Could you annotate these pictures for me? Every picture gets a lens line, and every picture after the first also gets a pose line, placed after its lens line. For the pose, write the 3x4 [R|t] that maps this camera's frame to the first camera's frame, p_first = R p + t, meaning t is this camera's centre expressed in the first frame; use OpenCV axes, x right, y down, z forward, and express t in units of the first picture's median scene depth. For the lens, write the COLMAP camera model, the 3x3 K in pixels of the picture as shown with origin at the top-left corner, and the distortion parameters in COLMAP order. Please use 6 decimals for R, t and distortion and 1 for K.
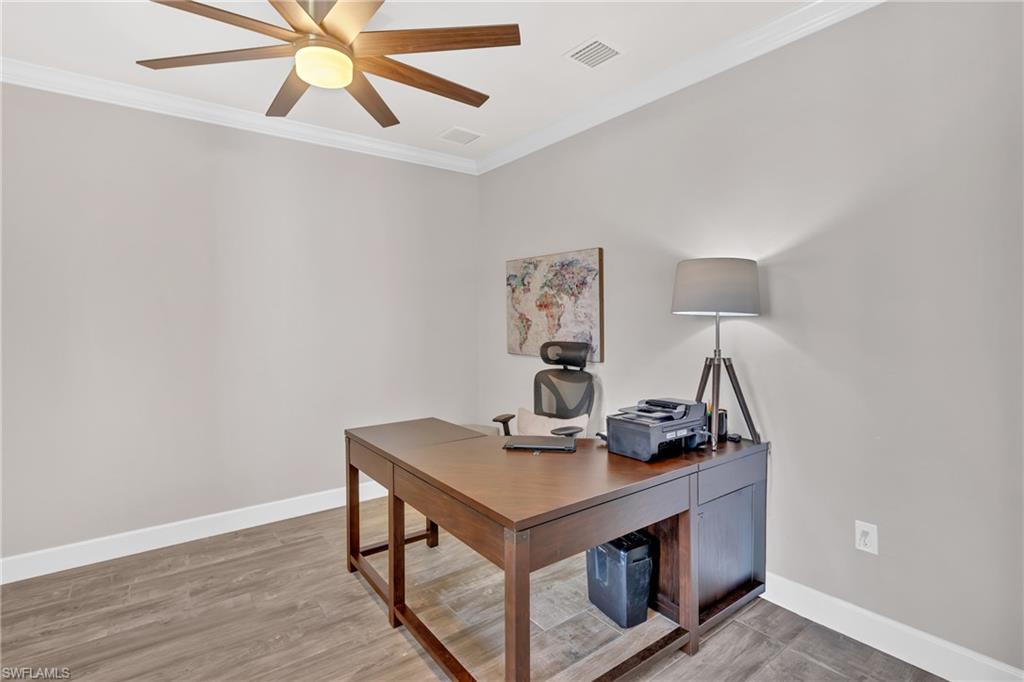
lens RADIAL K [[482.9, 0, 514.4], [0, 482.9, 335.9], [0, 0, 1]] dist [-0.000628, -0.000023]
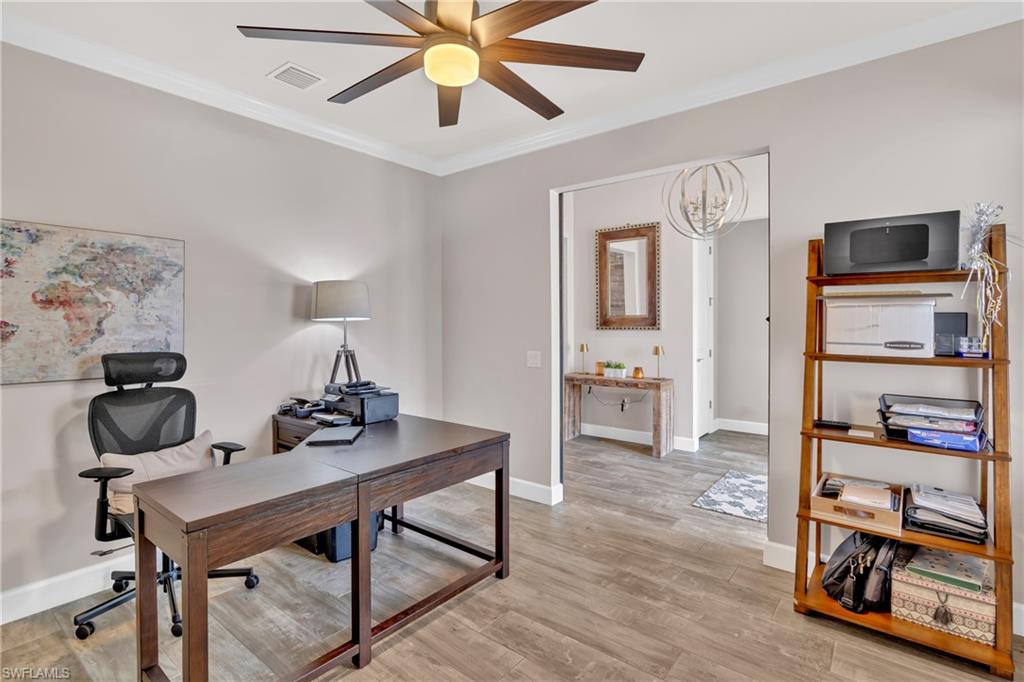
lens RADIAL K [[482.9, 0, 514.4], [0, 482.9, 335.9], [0, 0, 1]] dist [-0.000628, -0.000023]
pose [[-0.258129, -0.025888, 0.965764, -0.766745], [0.033392, 0.998805, 0.035699, -0.021084], [-0.965533, 0.041464, -0.256956, 0.607993]]
